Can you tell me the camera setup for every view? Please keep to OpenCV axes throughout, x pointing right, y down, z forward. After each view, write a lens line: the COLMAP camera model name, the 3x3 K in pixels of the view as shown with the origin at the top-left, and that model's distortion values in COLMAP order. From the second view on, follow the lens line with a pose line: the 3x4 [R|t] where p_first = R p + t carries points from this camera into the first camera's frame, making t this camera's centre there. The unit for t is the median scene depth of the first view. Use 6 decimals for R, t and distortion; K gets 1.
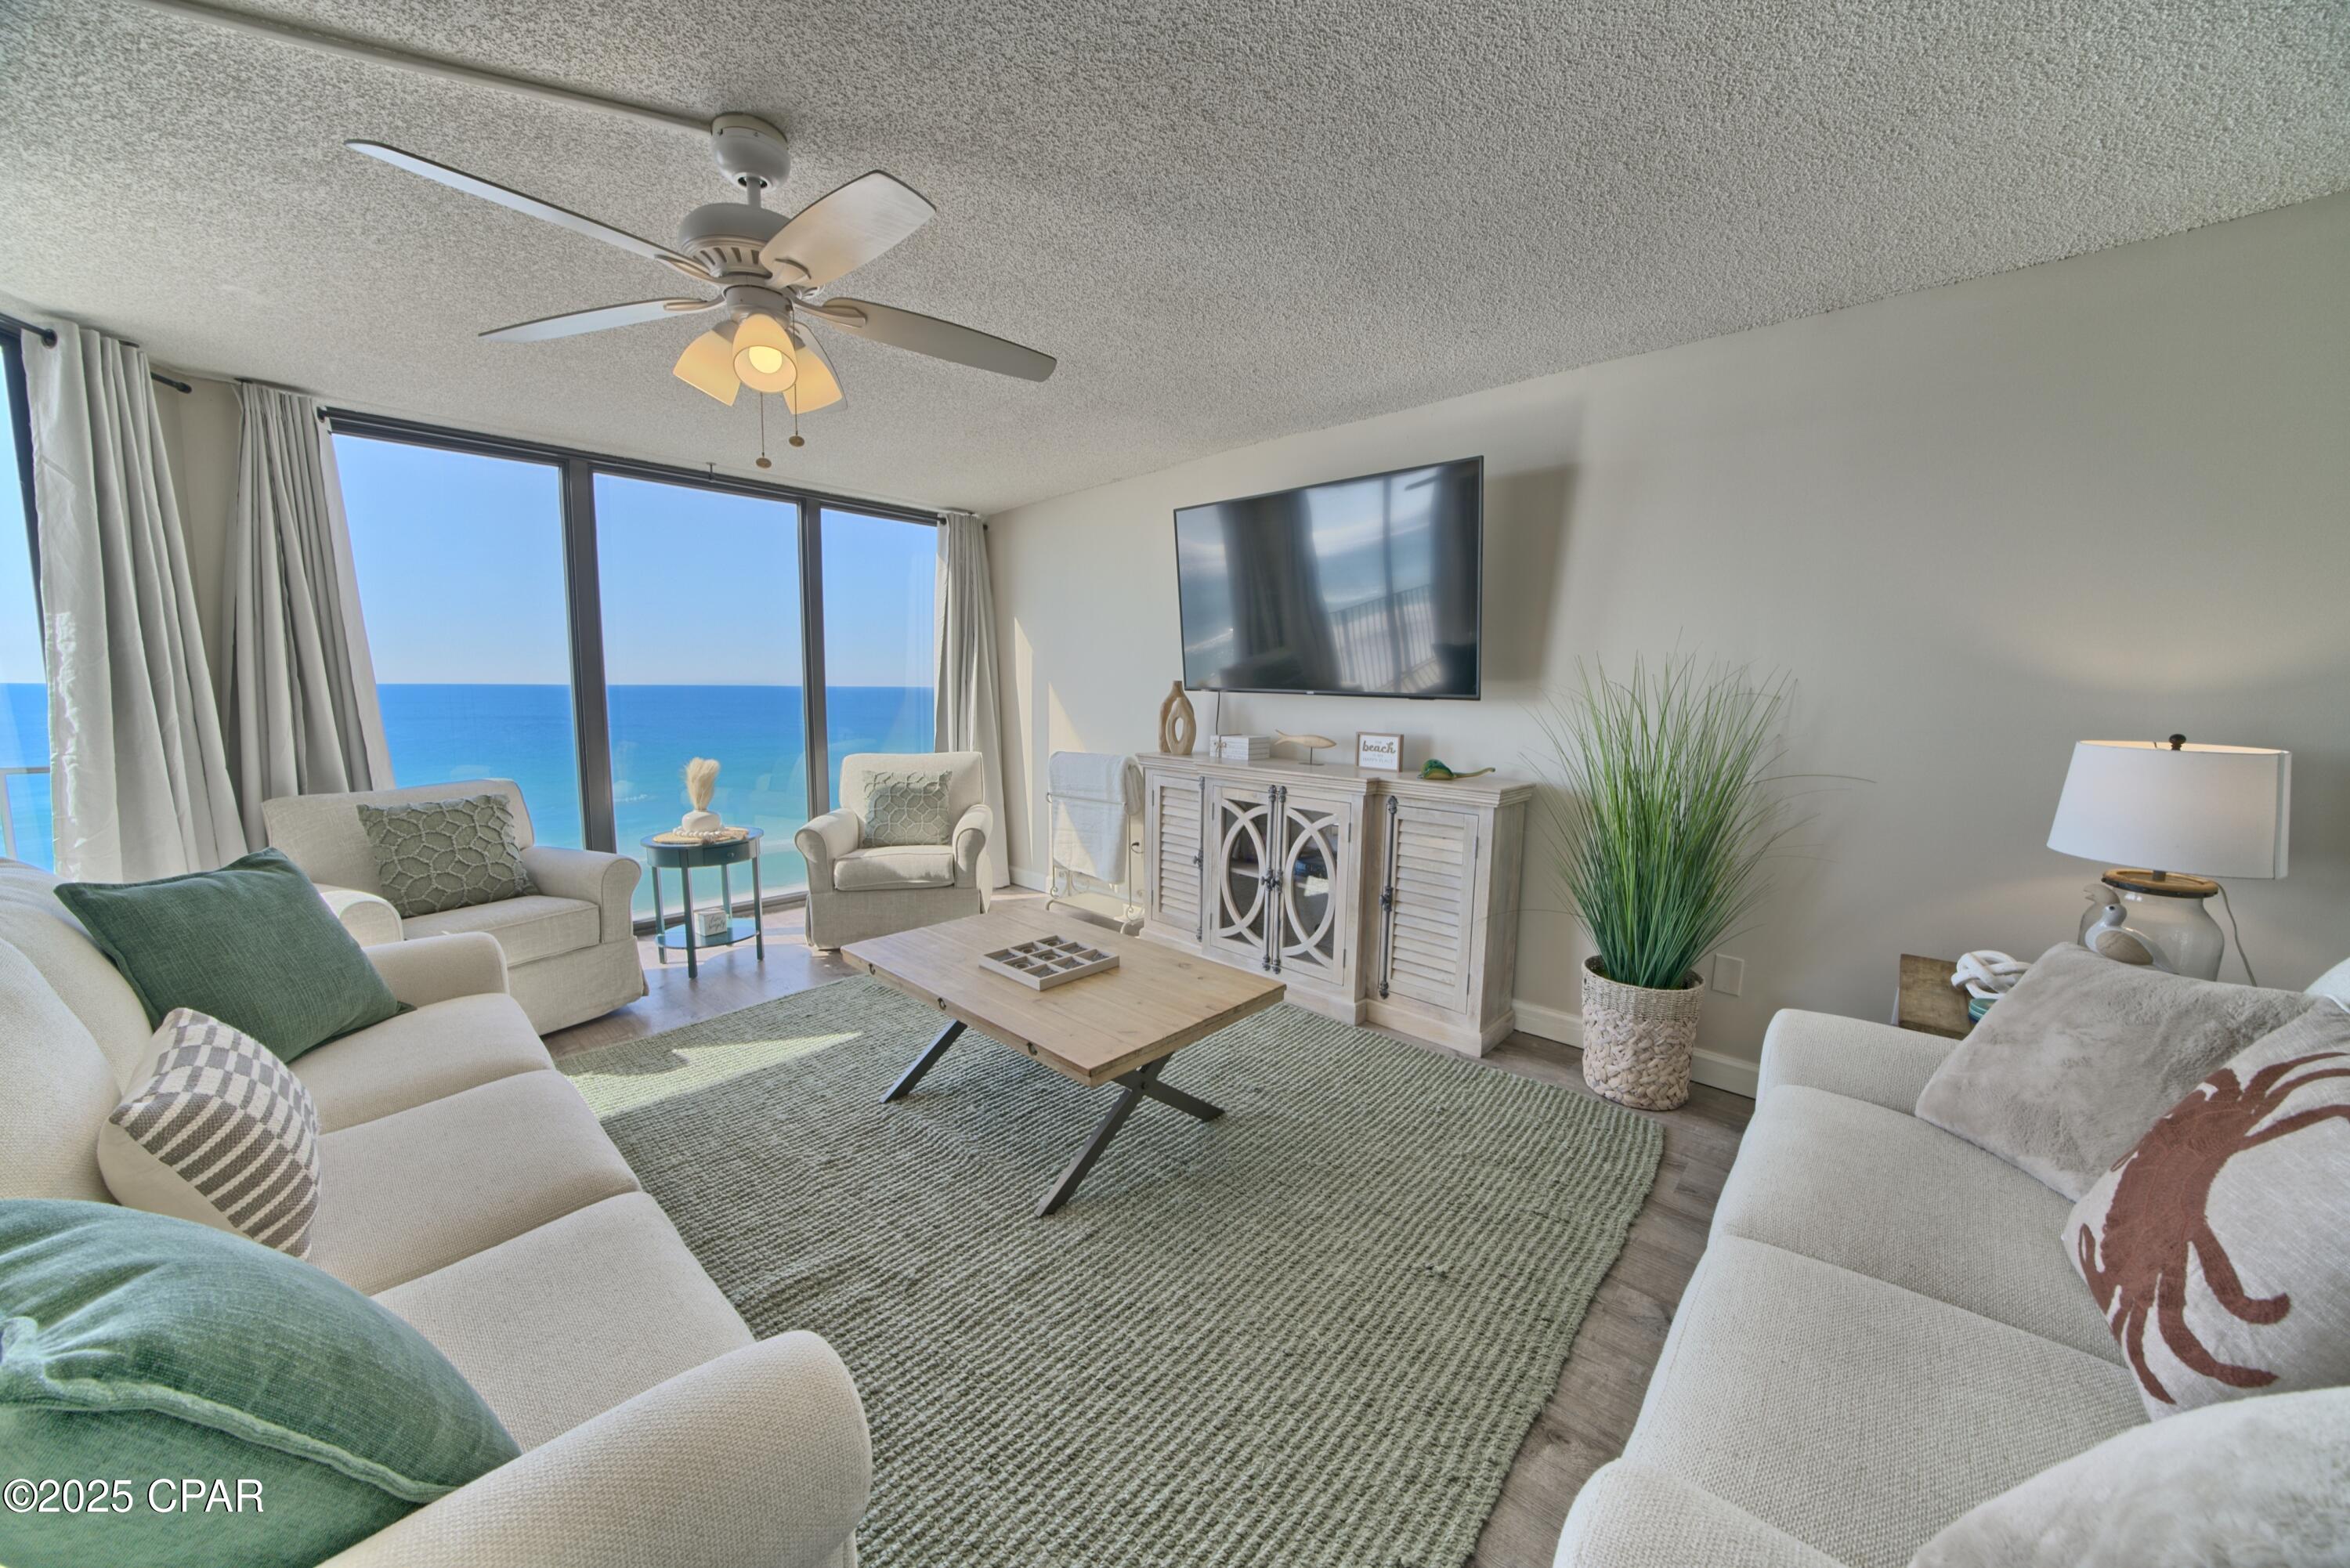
lens RADIAL K [[818.5, 0, 1156.0], [0, 818.5, 774.2], [0, 0, 1]] dist [-0.029503, 0.004479]
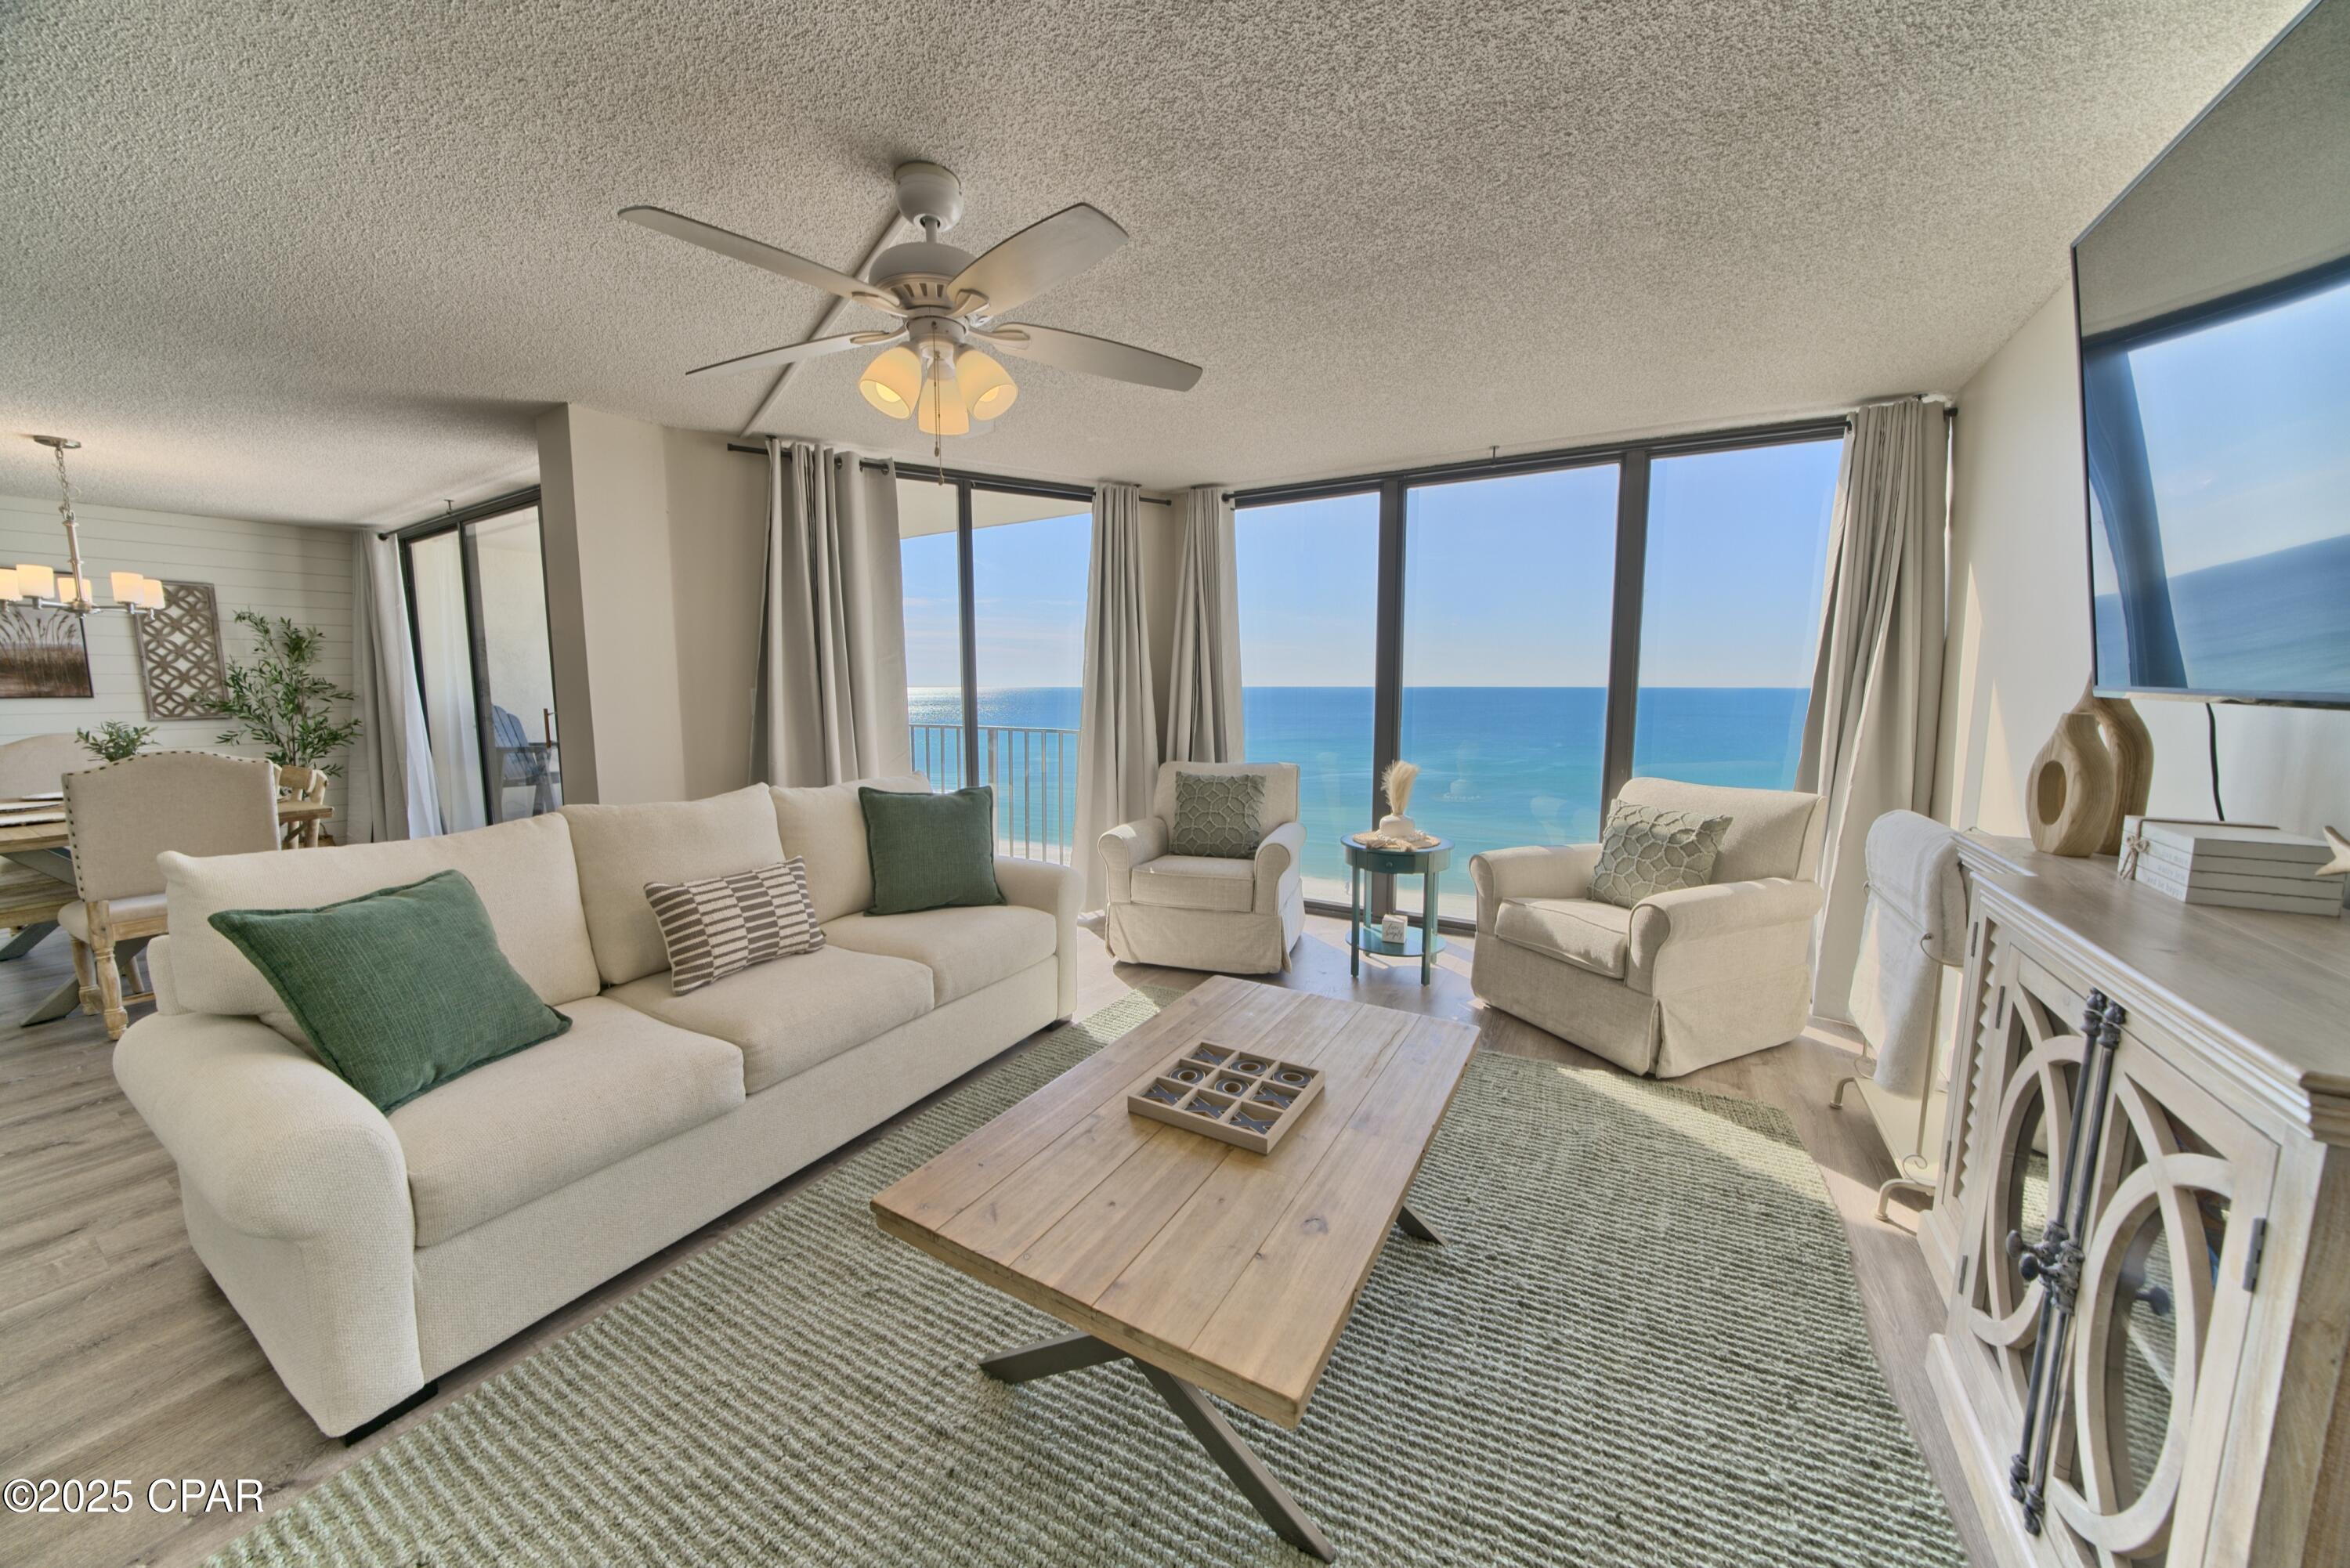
lens RADIAL K [[818.5, 0, 1175.8], [0, 818.5, 764.6], [0, 0, 1]] dist [-0.029503, 0.004479]
pose [[0.234307, 0.093191, -0.967686, 0.328462], [-0.096566, 0.992703, 0.072219, -0.061465], [0.967355, 0.076524, 0.241596, 0.495349]]
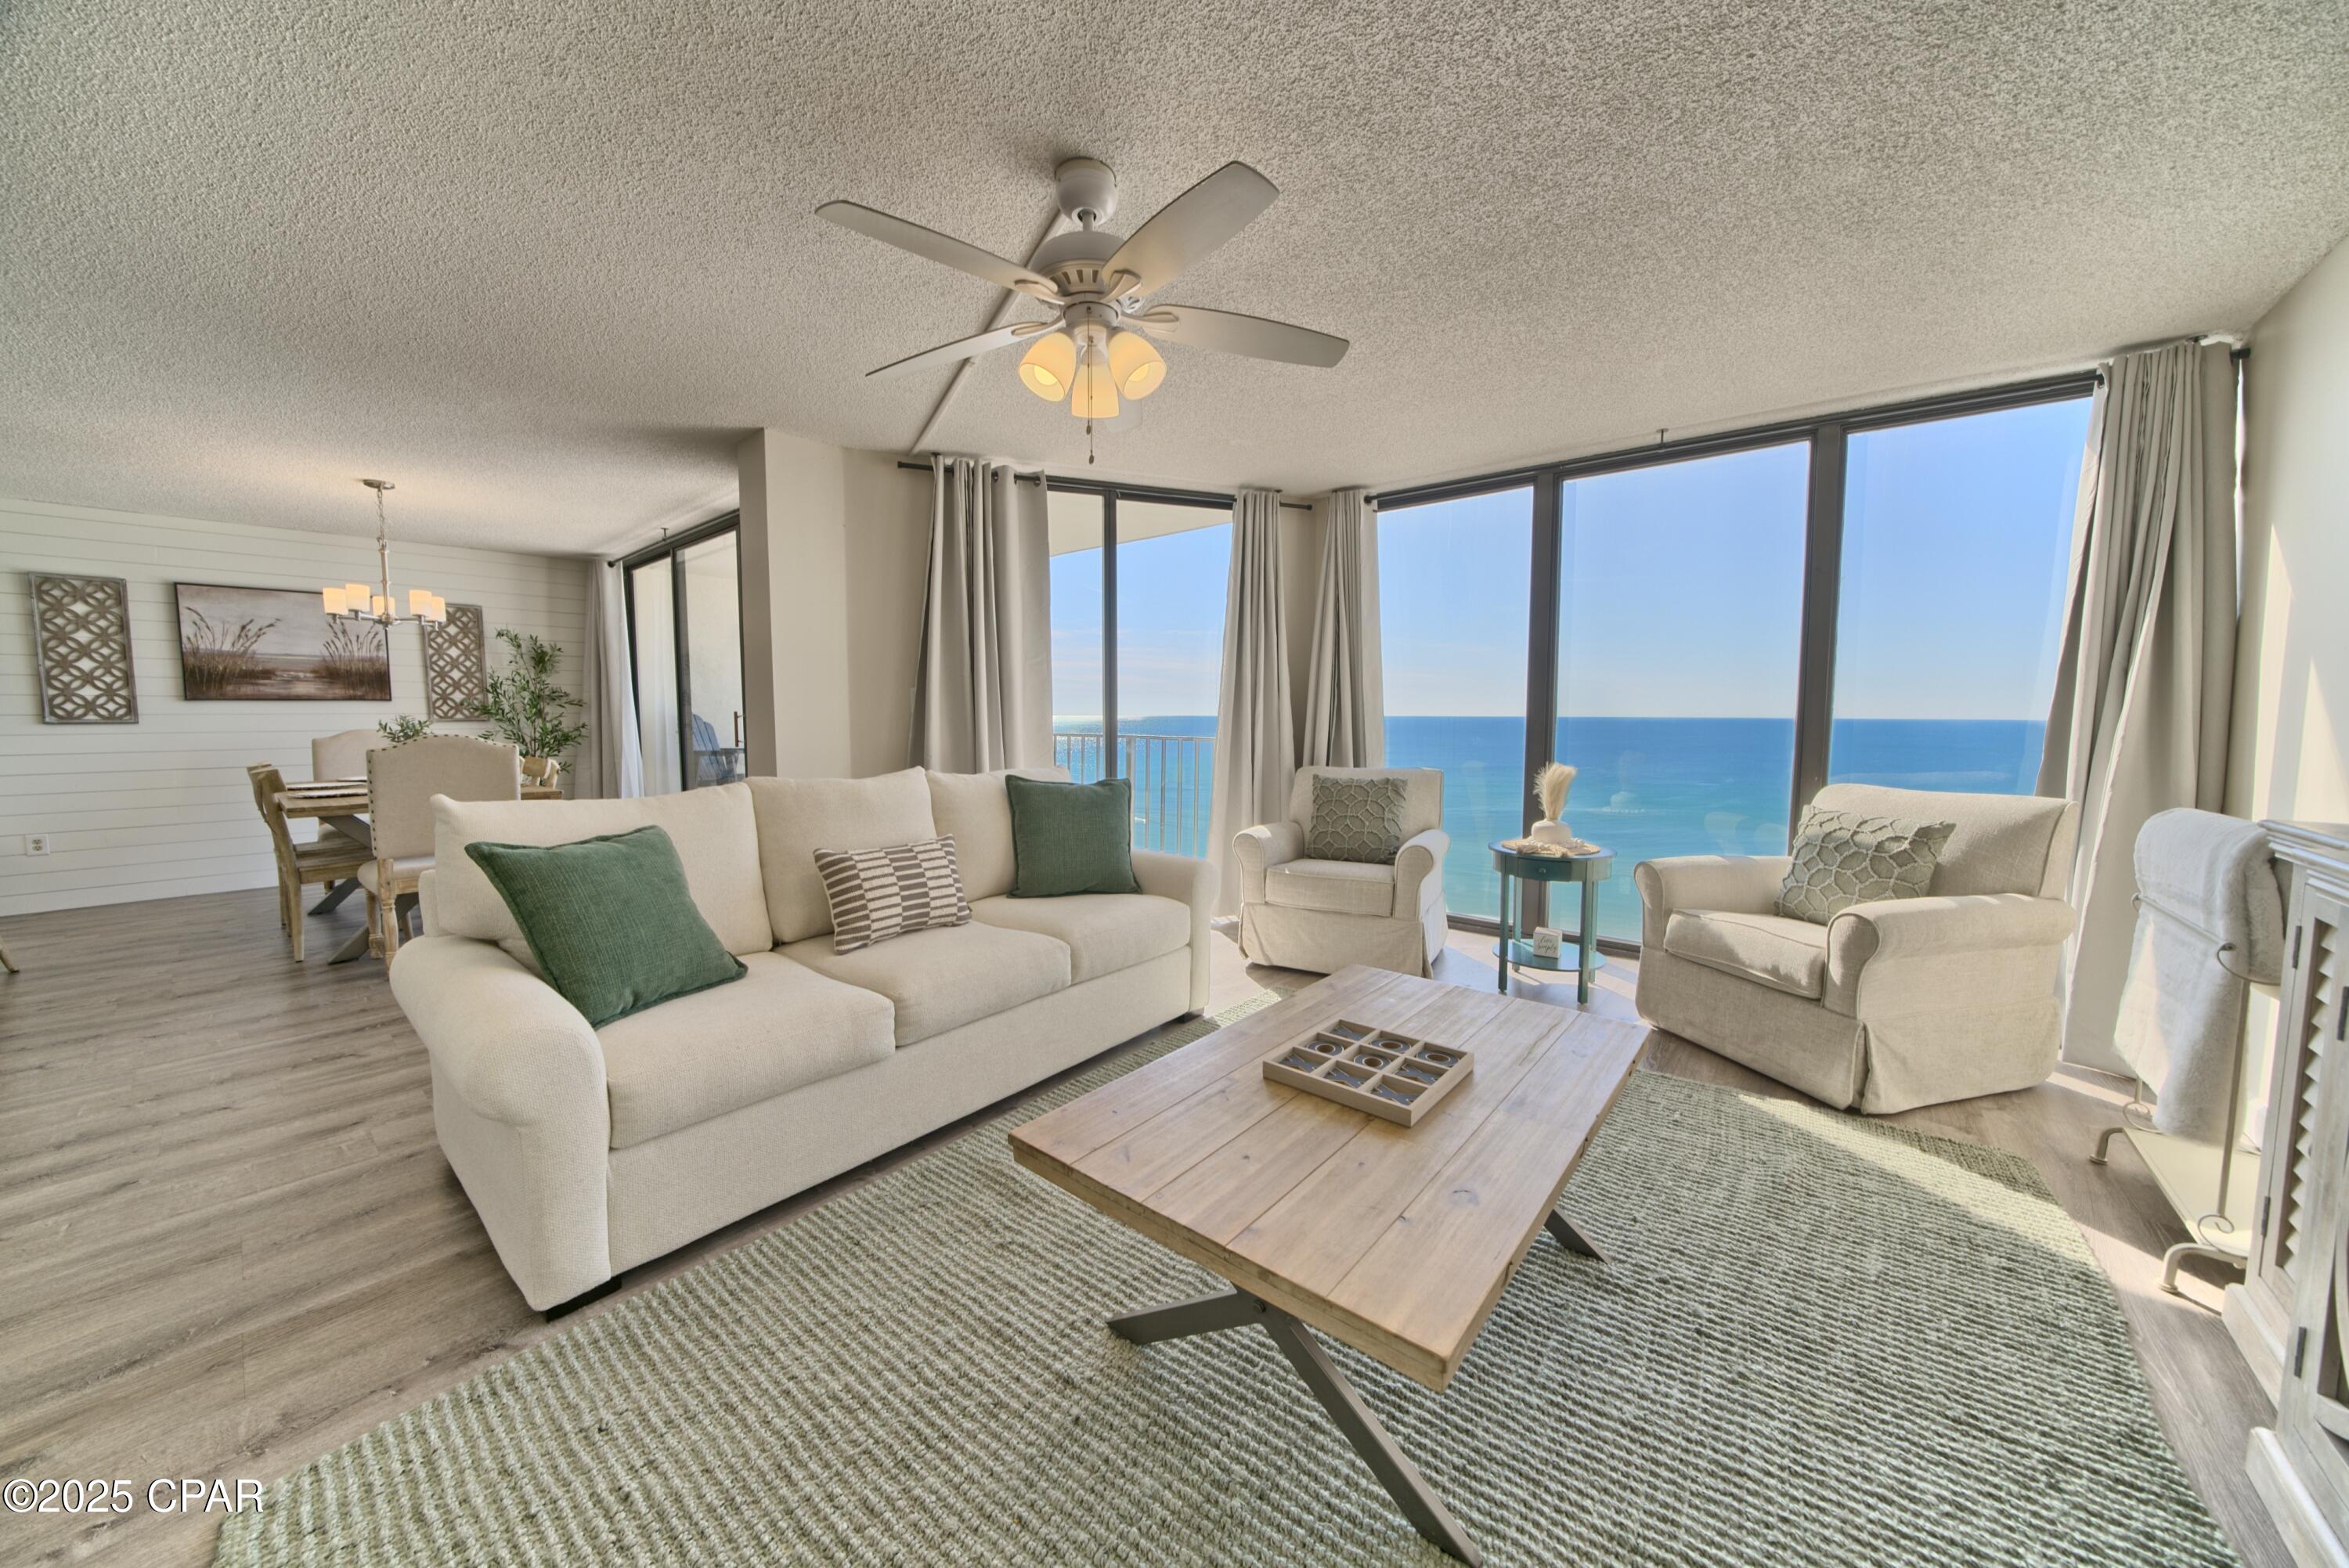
lens RADIAL K [[818.1, 0, 1174.6], [0, 818.1, 764.5], [0, 0, 1]] dist [-0.029503, 0.004479]
pose [[0.070486, 0.060925, -0.995650, 0.327455], [-0.104608, 0.993081, 0.053362, -0.022739], [0.992013, 0.100391, 0.076371, 0.495473]]
